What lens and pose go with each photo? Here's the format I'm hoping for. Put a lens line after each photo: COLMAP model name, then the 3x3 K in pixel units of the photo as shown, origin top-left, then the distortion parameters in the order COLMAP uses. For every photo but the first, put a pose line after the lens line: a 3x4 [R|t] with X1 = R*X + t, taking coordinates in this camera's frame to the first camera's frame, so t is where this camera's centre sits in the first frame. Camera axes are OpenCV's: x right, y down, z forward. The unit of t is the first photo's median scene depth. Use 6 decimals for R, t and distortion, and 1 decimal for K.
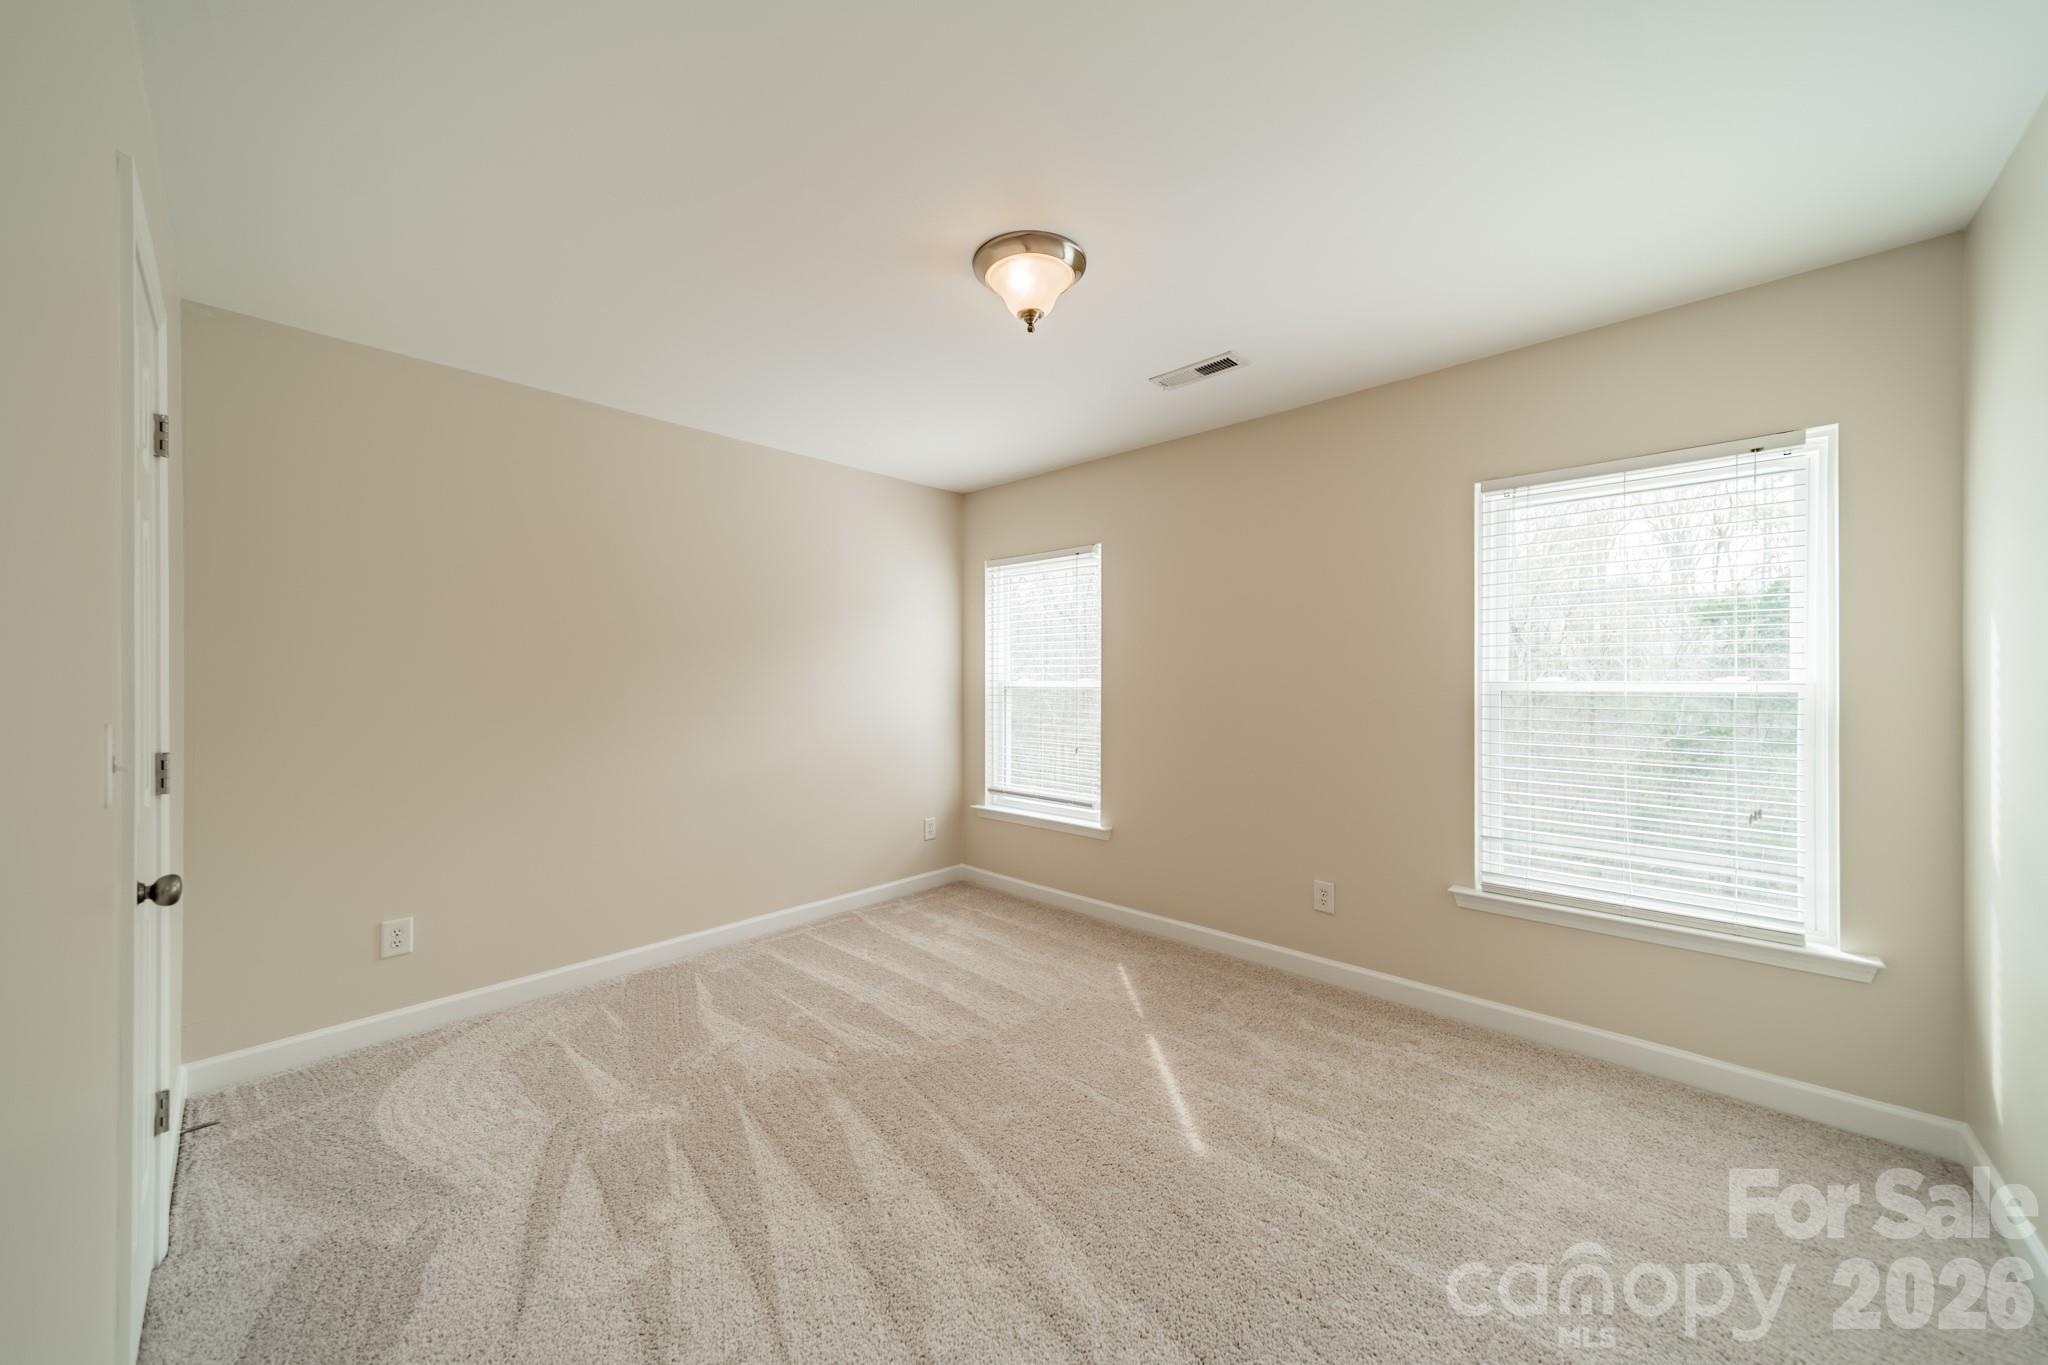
lens RADIAL K [[721.5, 0, 1039.2], [0, 721.5, 679.3], [0, 0, 1]] dist [0.009749, -0.000320]
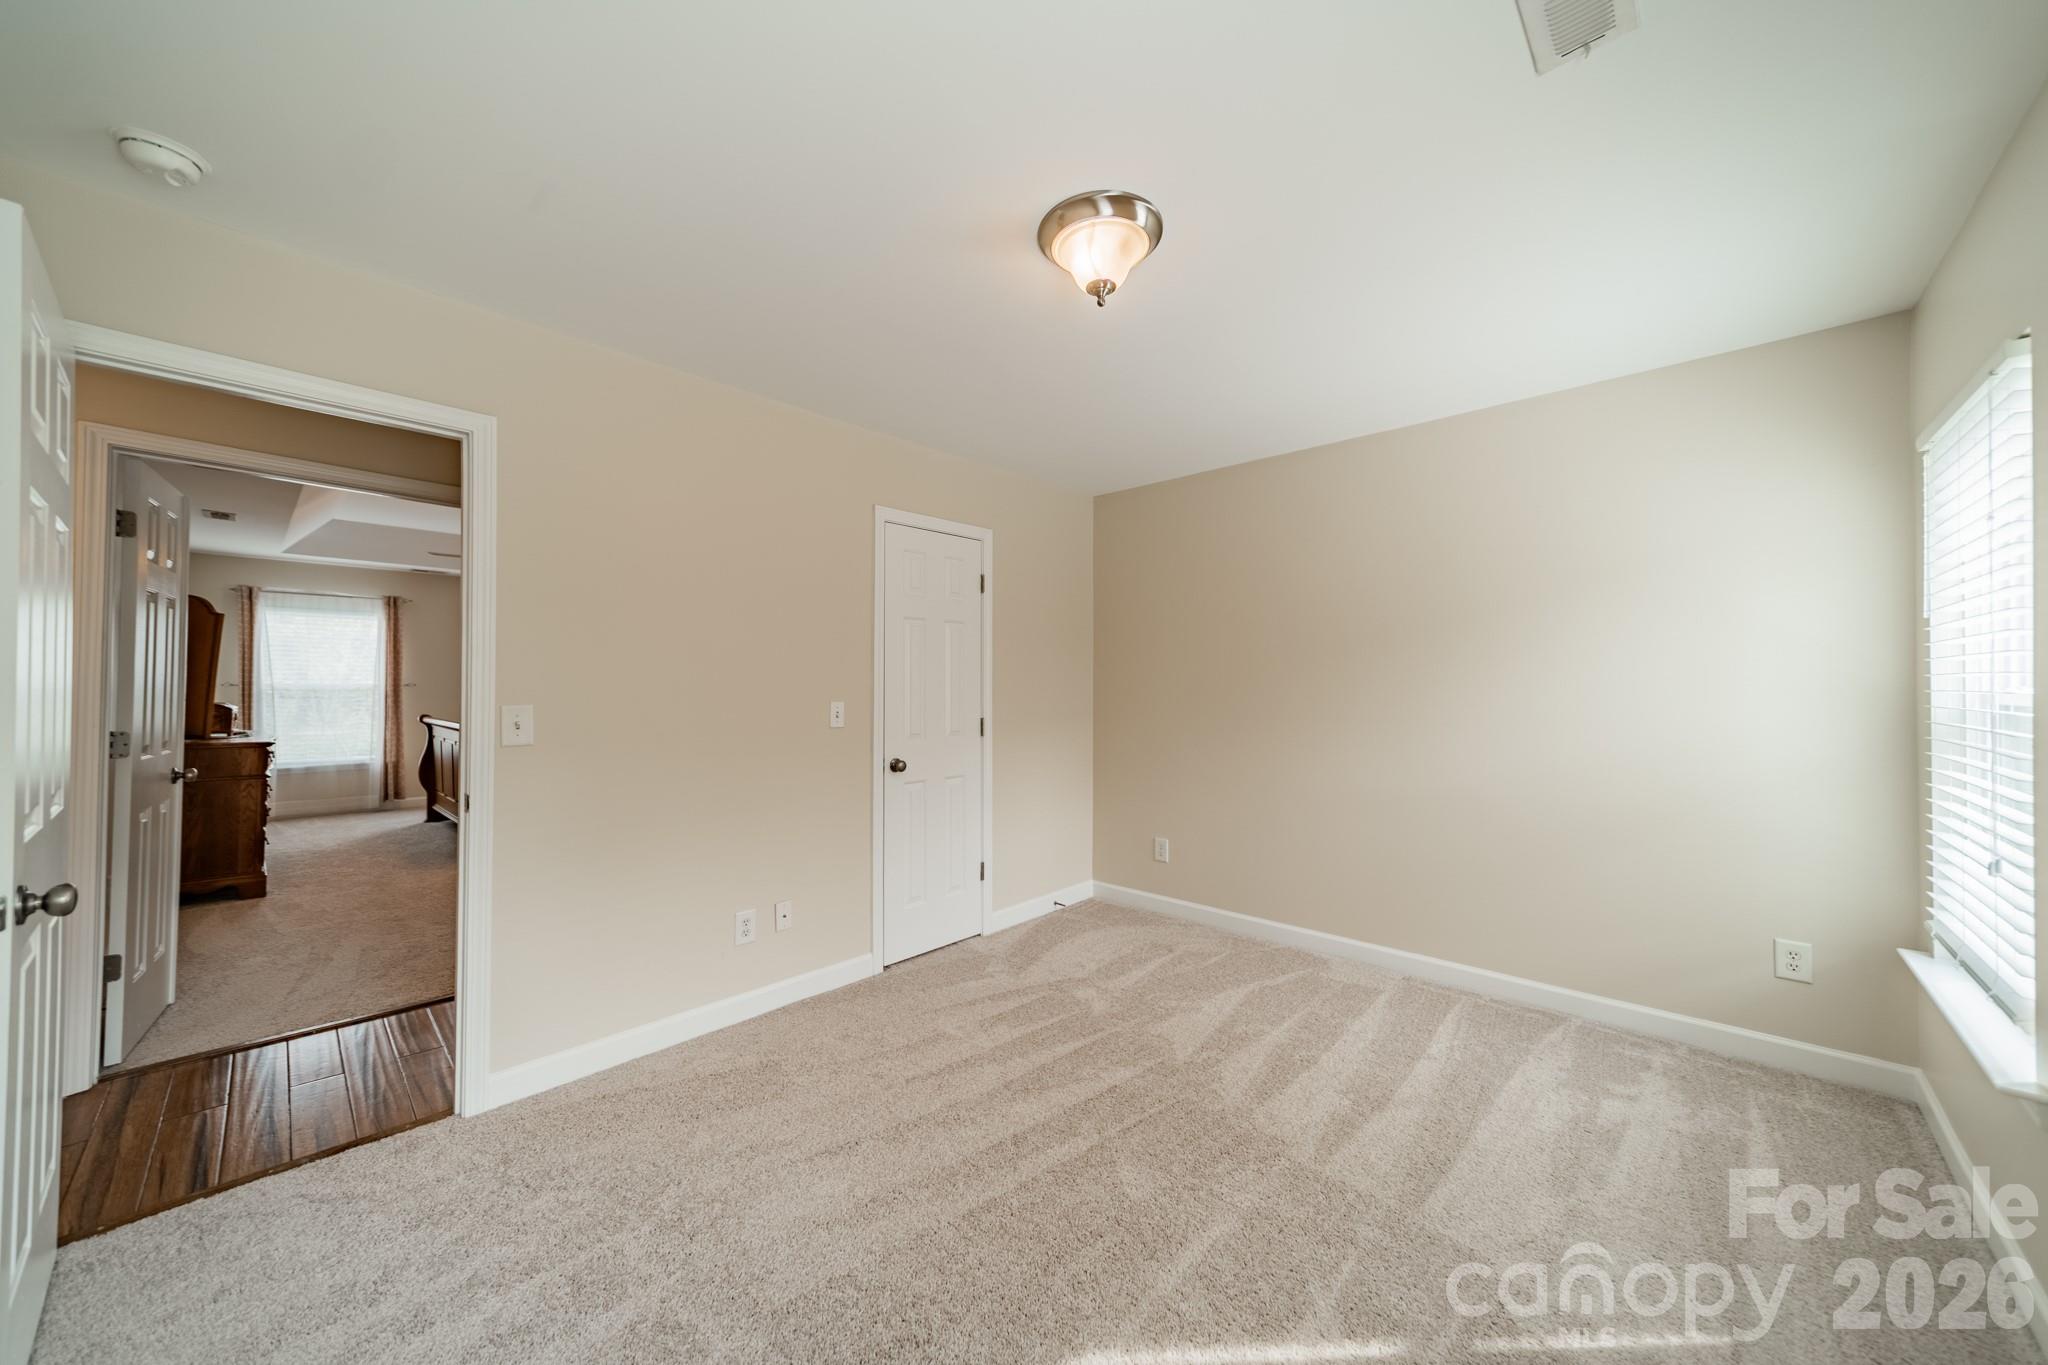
lens RADIAL K [[721.5, 0, 1027.6], [0, 721.5, 677.8], [0, 0, 1]] dist [0.009749, -0.000320]
pose [[0.000473, -0.014369, -0.999897, 0.628235], [-0.007108, 0.999871, -0.014372, 0.008042], [0.999975, 0.007114, 0.000371, 0.653277]]
